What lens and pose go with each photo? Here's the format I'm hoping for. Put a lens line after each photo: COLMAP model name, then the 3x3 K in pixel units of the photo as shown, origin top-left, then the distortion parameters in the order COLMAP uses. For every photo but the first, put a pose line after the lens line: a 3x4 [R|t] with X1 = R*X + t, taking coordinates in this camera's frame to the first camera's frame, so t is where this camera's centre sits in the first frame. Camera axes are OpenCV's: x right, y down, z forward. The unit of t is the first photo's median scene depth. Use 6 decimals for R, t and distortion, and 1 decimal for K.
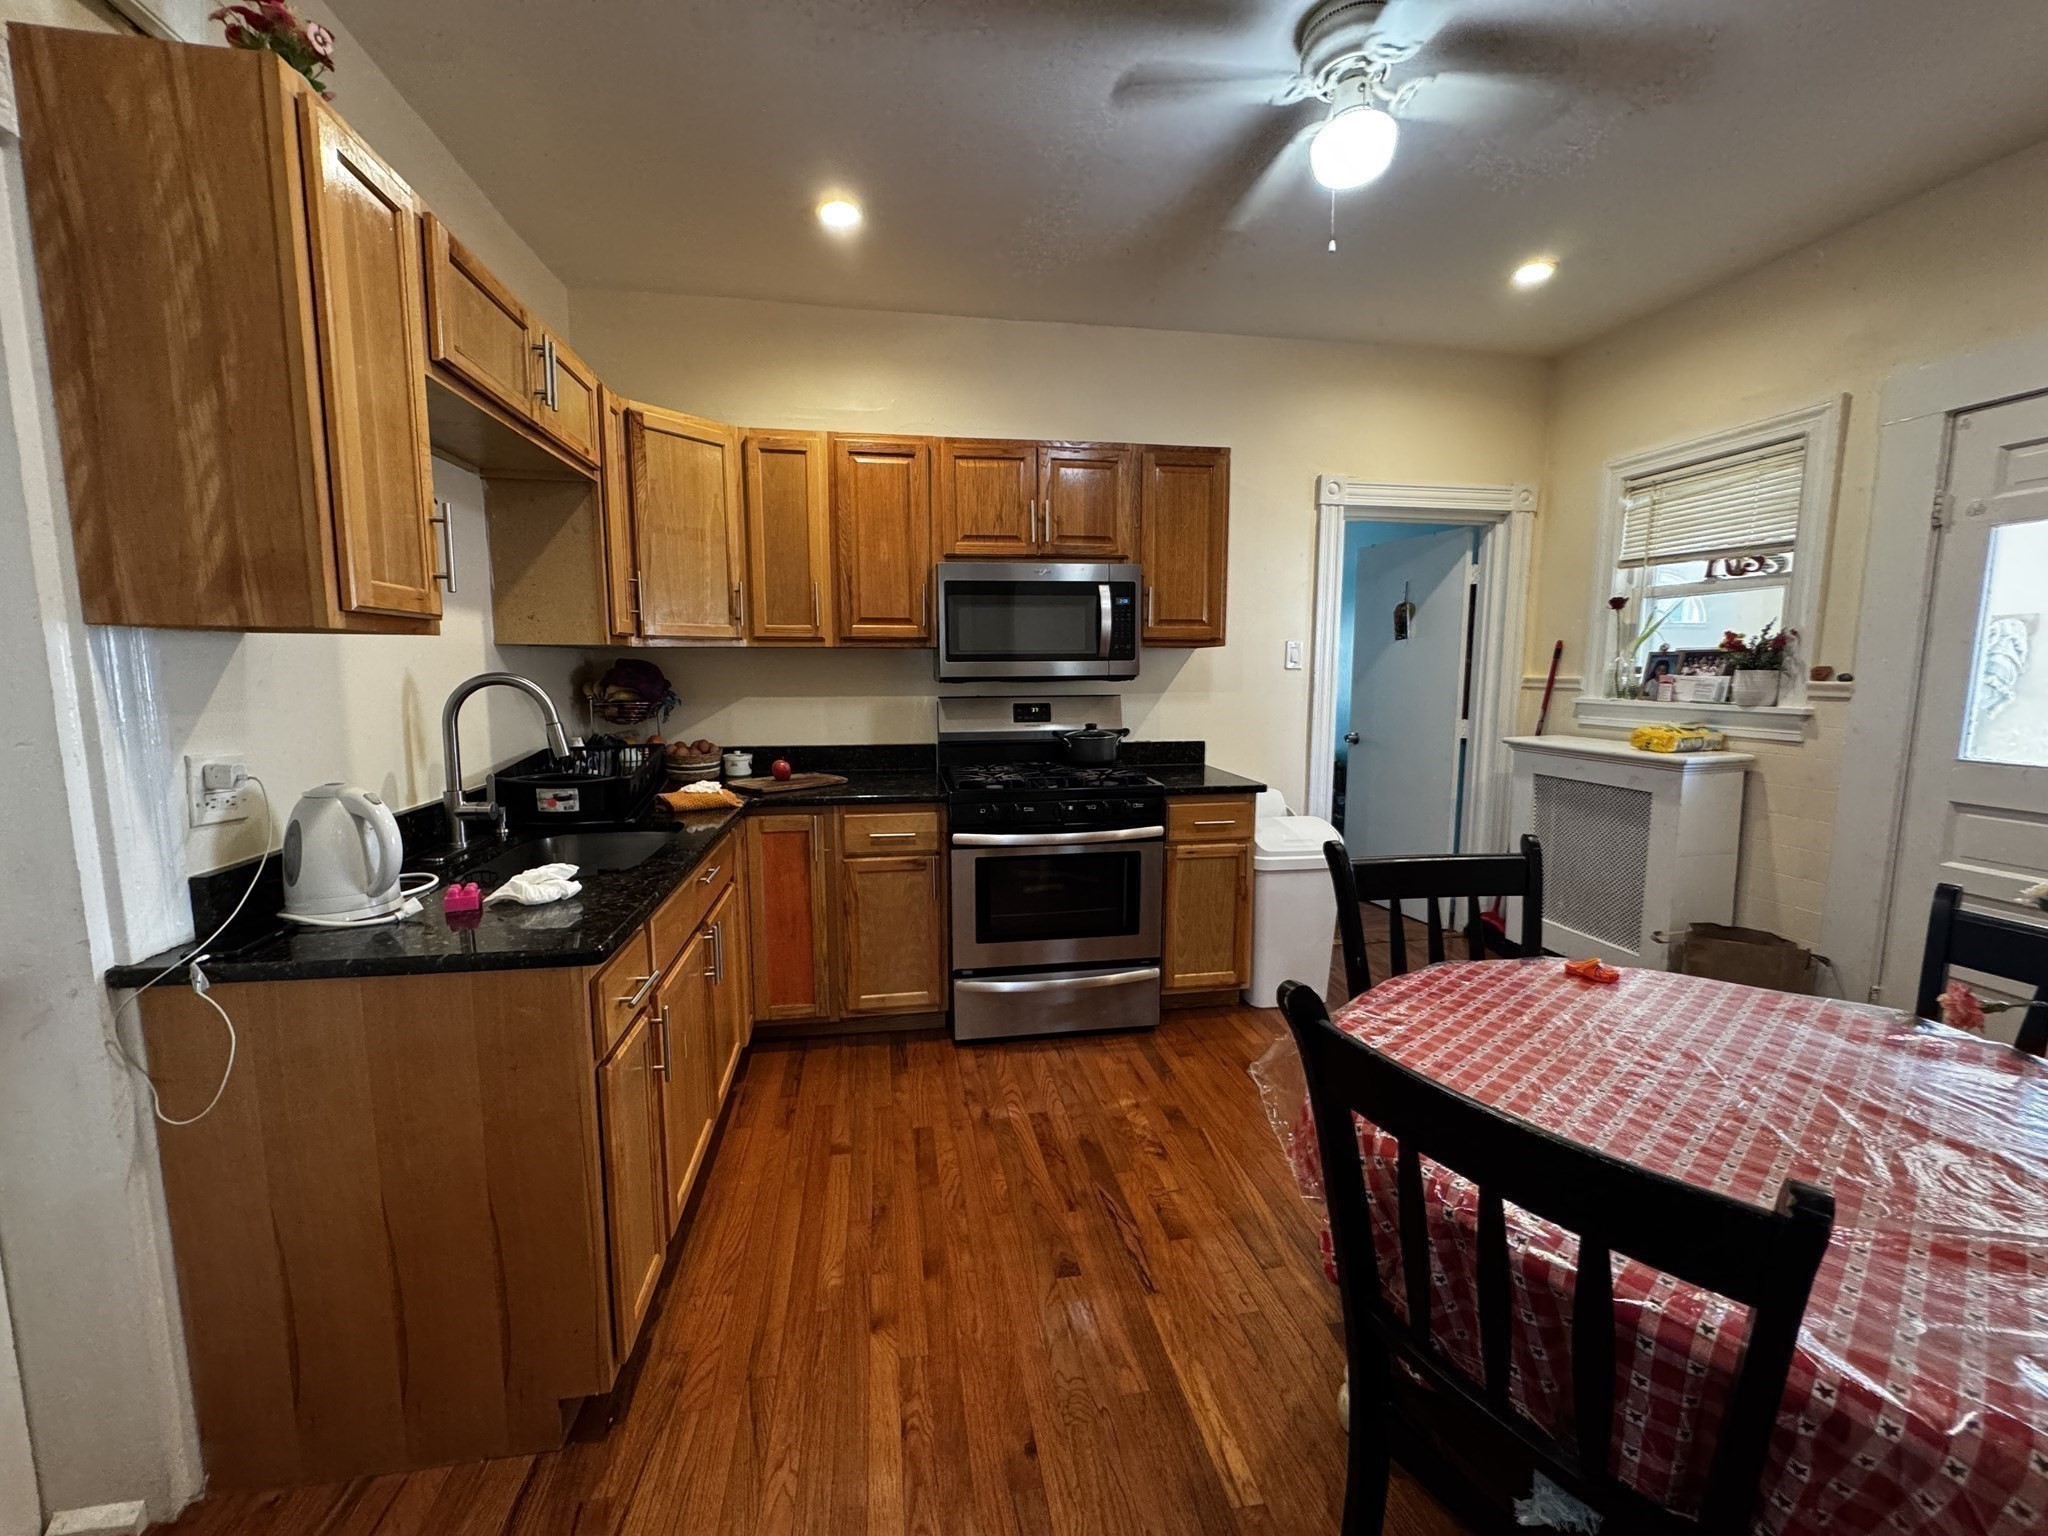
lens RADIAL K [[813.3, 0, 1026.3], [0, 813.3, 761.8], [0, 0, 1]] dist [-0.000159, 0.000137]
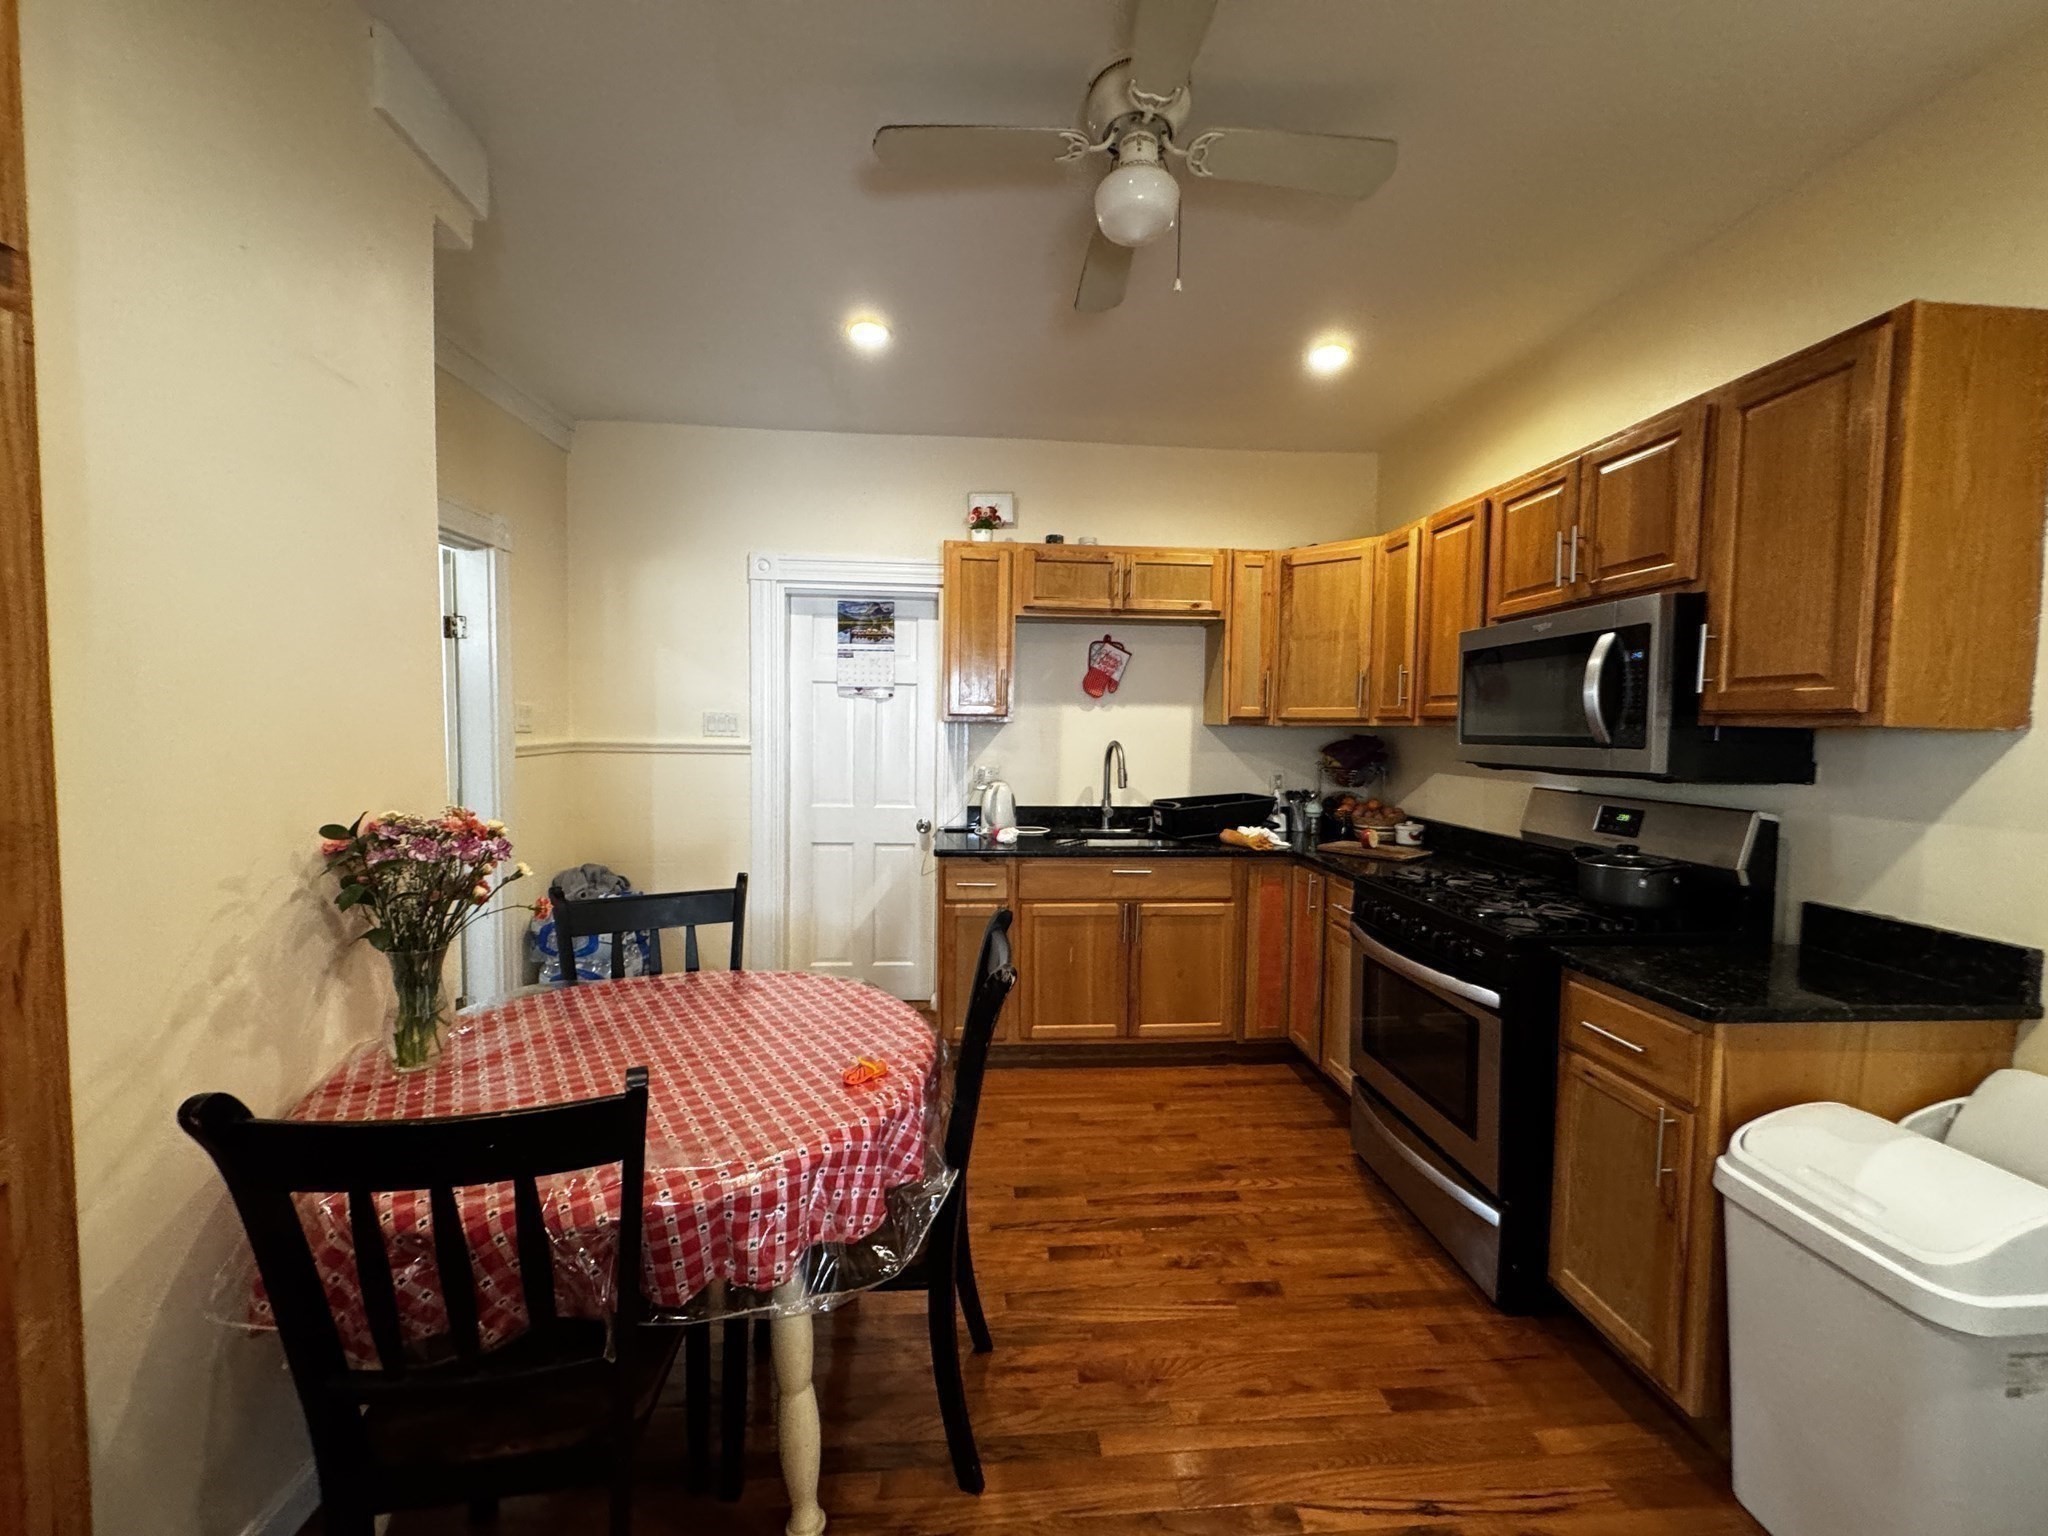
lens RADIAL K [[813.3, 0, 1026.3], [0, 813.3, 761.8], [0, 0, 1]] dist [-0.000159, 0.000137]
pose [[-0.083394, 0.049963, -0.995263, 0.822967], [-0.137687, 0.988585, 0.061165, -0.093880], [0.986959, 0.142135, -0.075563, 0.617270]]
